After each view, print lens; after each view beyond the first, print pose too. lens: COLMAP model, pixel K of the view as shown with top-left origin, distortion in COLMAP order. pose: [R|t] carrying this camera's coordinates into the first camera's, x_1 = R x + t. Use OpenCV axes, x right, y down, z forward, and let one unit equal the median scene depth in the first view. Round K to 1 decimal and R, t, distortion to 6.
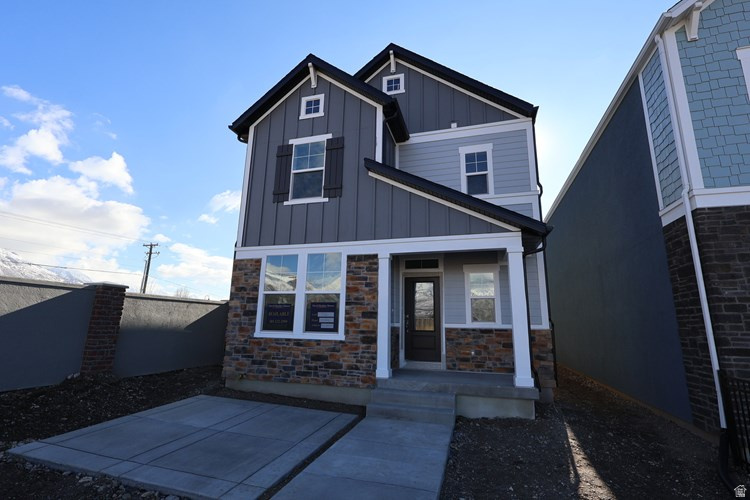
lens RADIAL K [[349.6, 0, 377.8], [0, 349.6, 249.7], [0, 0, 1]] dist [-0.003619, 0.002007]
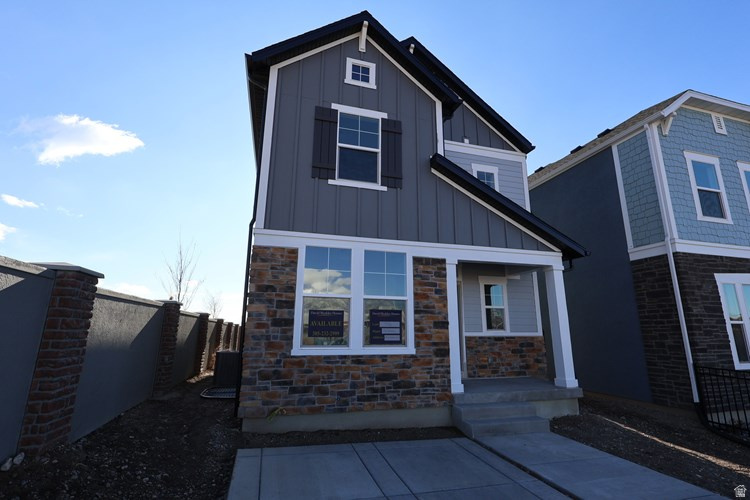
lens RADIAL K [[349.6, 0, 380.2], [0, 349.6, 249.7], [0, 0, 1]] dist [-0.003619, 0.002007]
pose [[0.839885, 0.109115, 0.531683, -0.649610], [-0.105352, 0.993727, -0.037517, 0.041432], [-0.532442, -0.024503, 0.846112, 0.310034]]
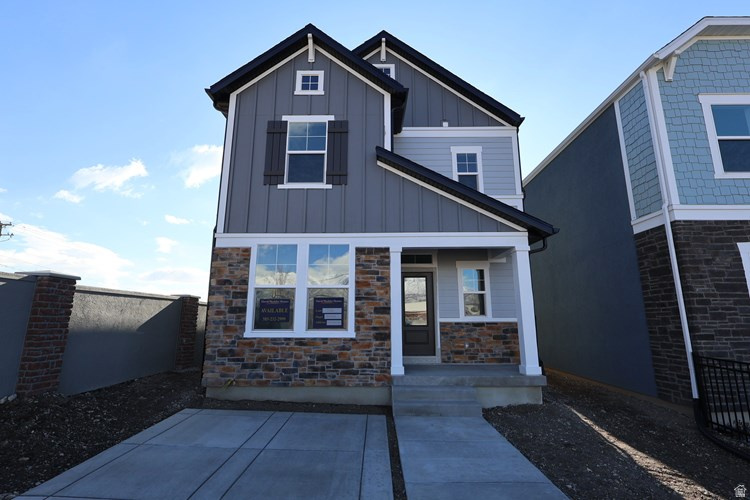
lens RADIAL K [[349.6, 0, 378.9], [0, 349.6, 249.9], [0, 0, 1]] dist [-0.003619, 0.002007]
pose [[0.960995, 0.035982, 0.274215, -0.295661], [-0.040504, 0.999121, 0.010844, 0.009844], [-0.273584, -0.021528, 0.961607, 0.080195]]
